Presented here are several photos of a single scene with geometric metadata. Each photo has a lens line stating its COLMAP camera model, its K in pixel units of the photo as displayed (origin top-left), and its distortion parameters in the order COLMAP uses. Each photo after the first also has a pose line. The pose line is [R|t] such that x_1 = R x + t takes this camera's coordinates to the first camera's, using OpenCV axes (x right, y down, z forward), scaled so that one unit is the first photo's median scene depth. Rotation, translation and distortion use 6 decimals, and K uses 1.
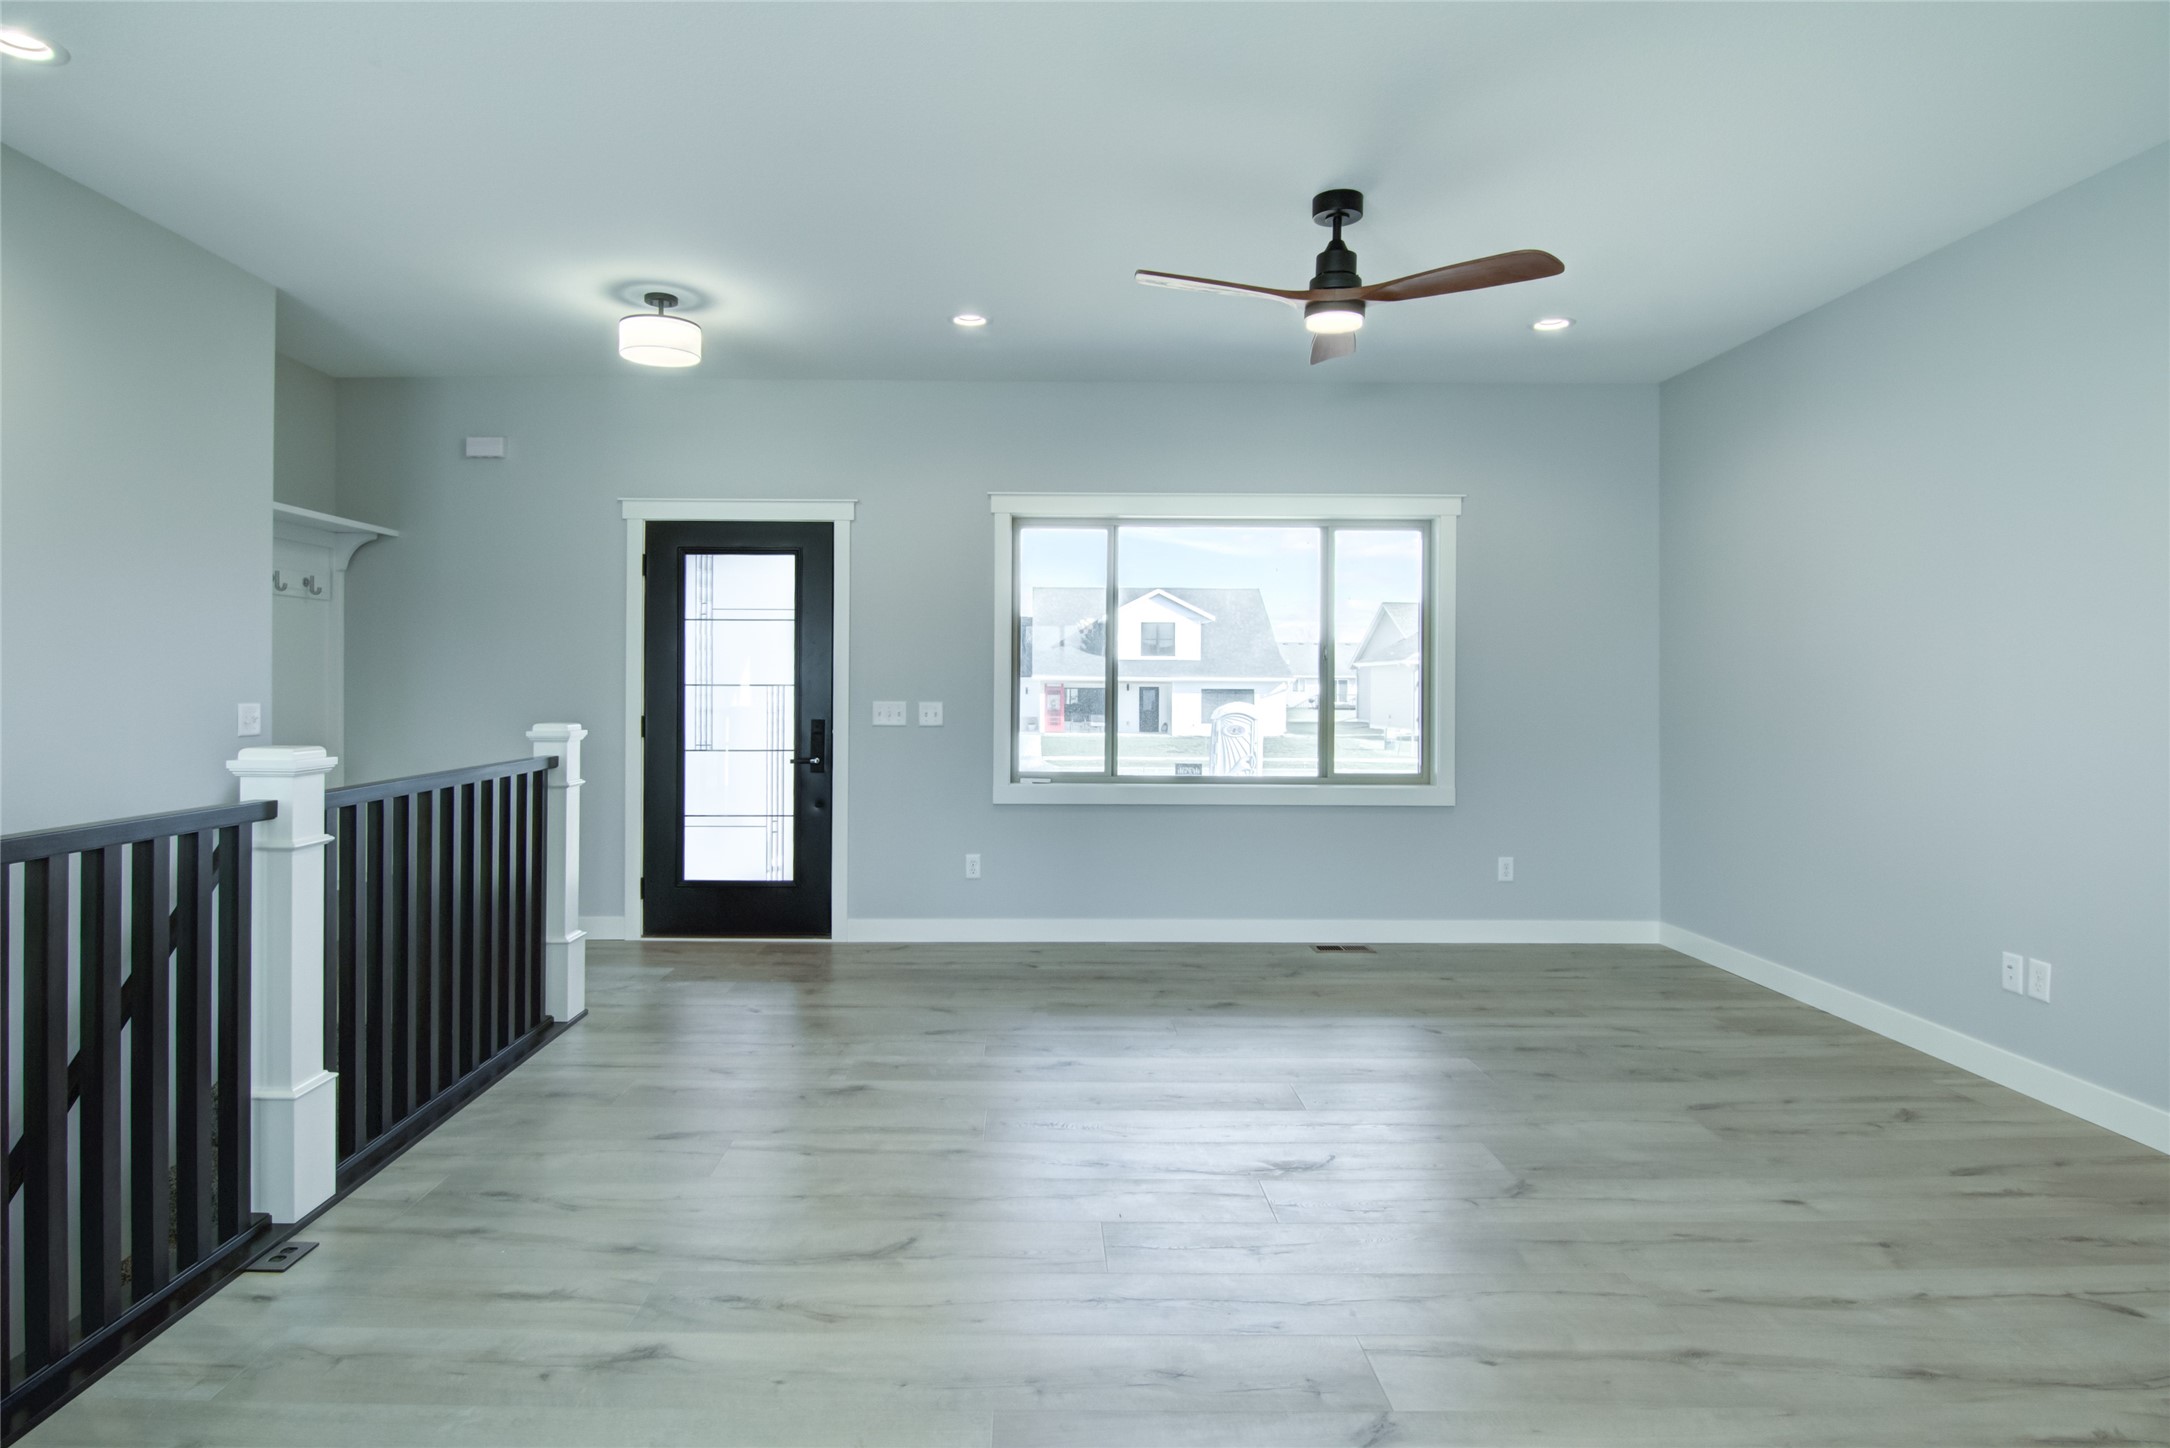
lens RADIAL K [[1147.8, 0, 1025.3], [0, 1147.8, 683.8], [0, 0, 1]] dist [-0.009244, -0.001161]
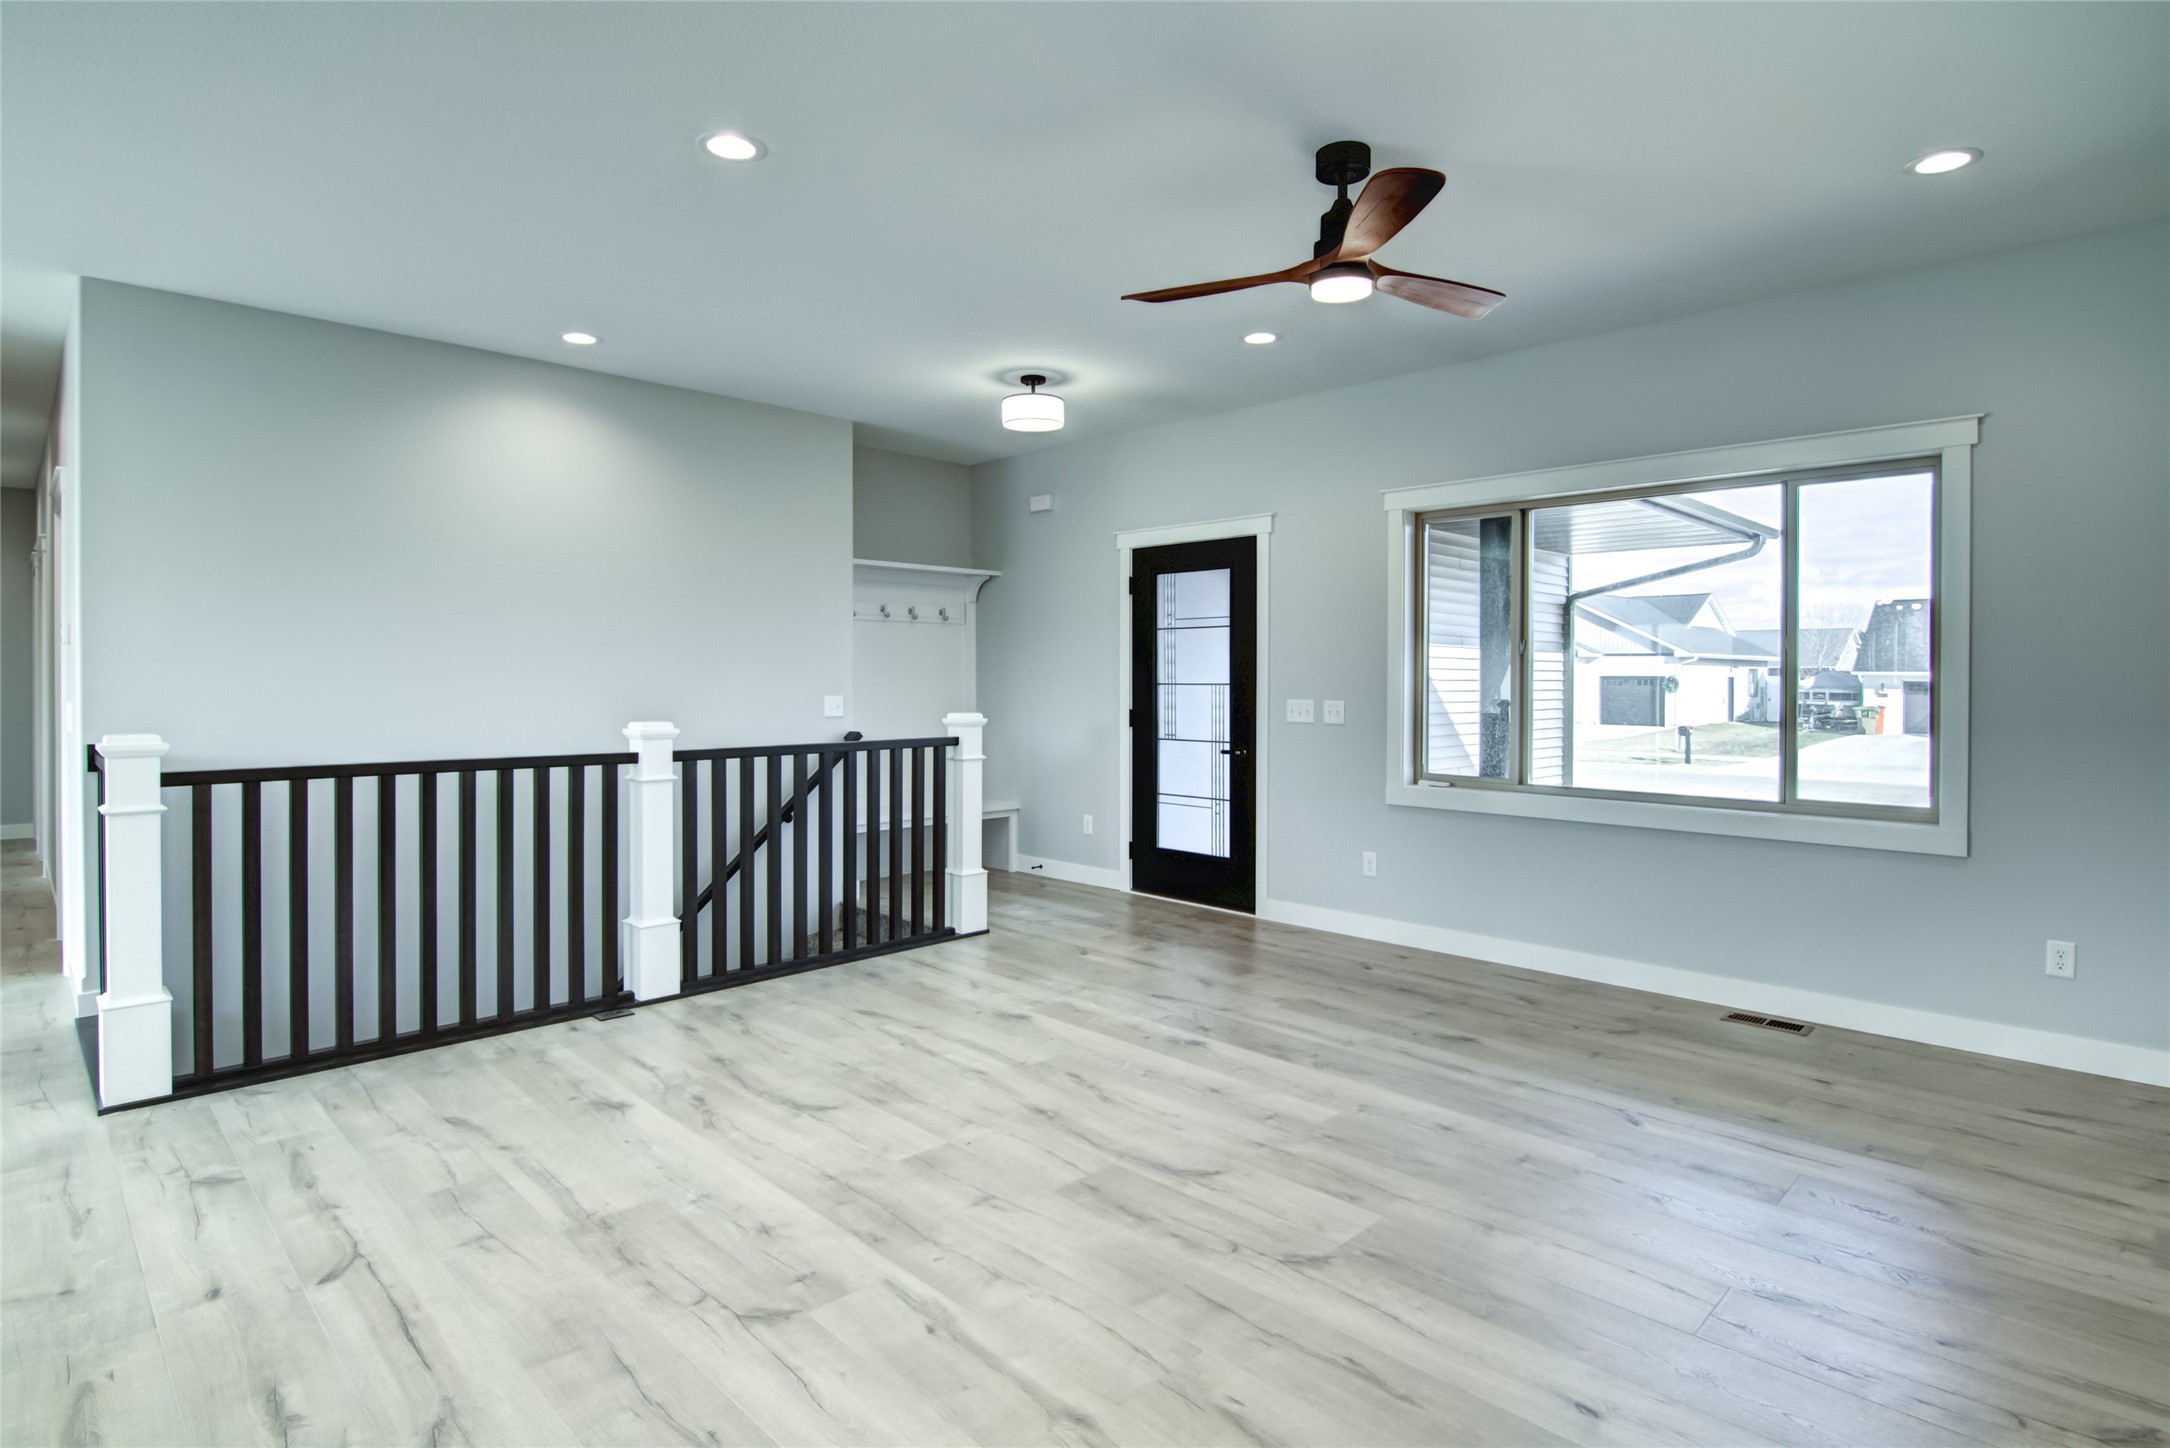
lens RADIAL K [[1101.4, 0, 1111.7], [0, 1101.4, 689.5], [0, 0, 1]] dist [-0.002430, -0.000556]
pose [[0.713046, 0.004887, -0.701100, 0.474319], [0.000575, 0.999971, 0.007554, -0.001989], [0.701117, -0.005790, 0.713023, 0.151675]]
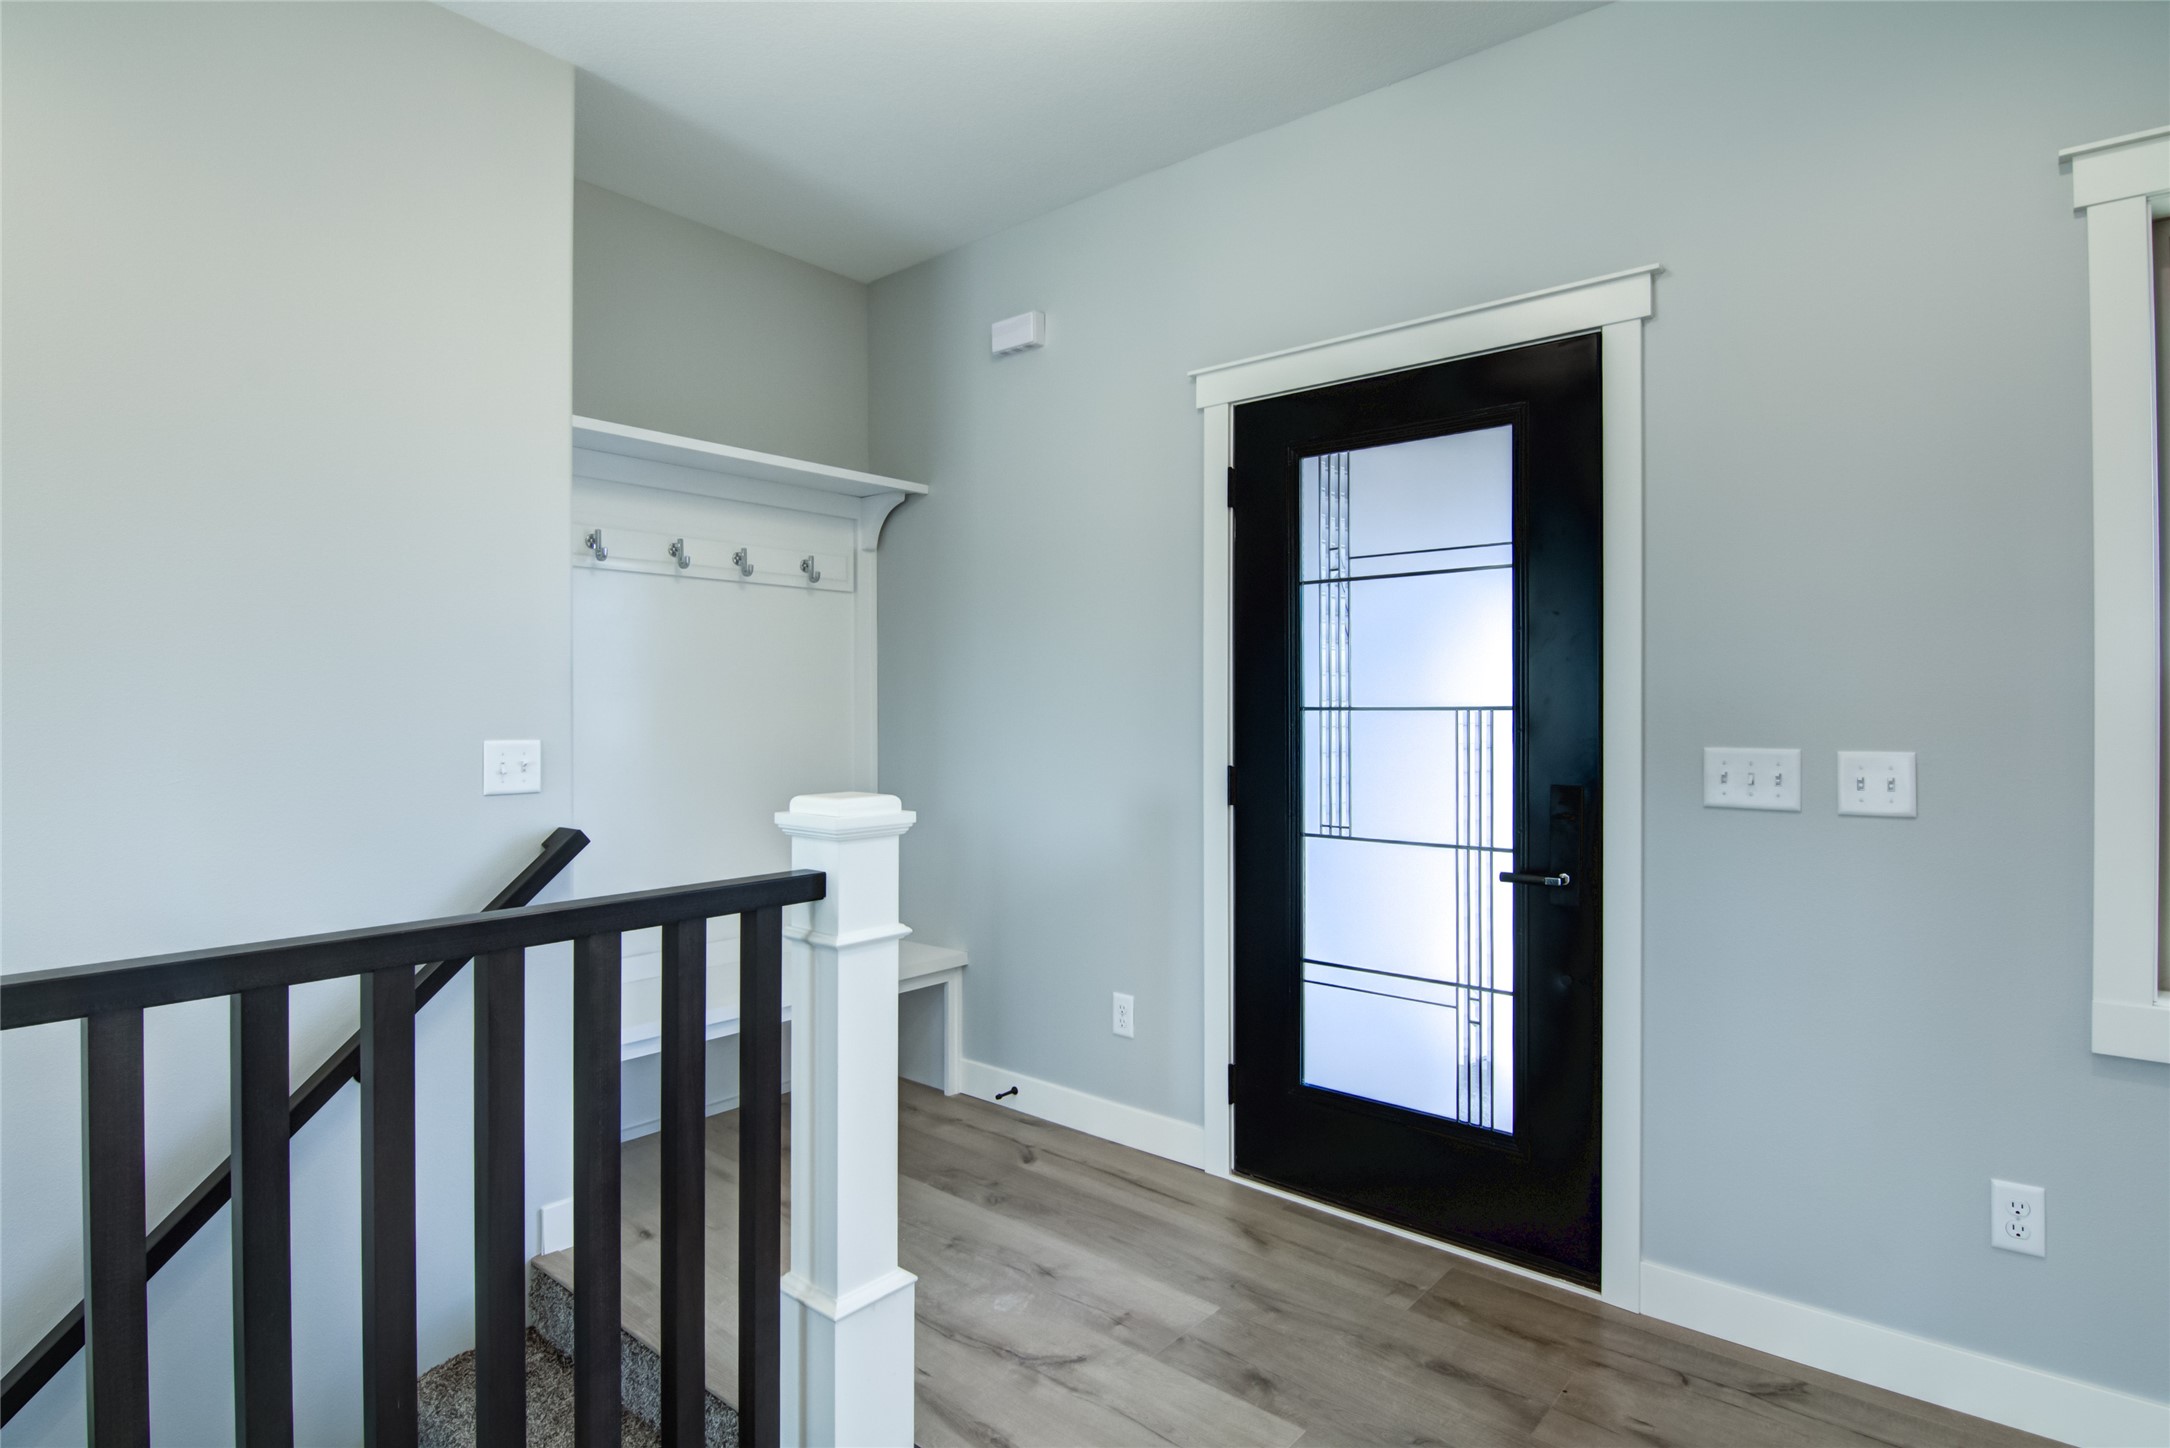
lens RADIAL K [[1109.9, 0, 1095.8], [0, 1109.9, 701.4], [0, 0, 1]] dist [-0.018949, -0.000126]
pose [[0.762781, -0.007952, -0.646608, -0.044232], [0.003516, 0.999961, -0.008149, 0.001511], [0.646647, 0.003942, 0.762779, 0.561984]]
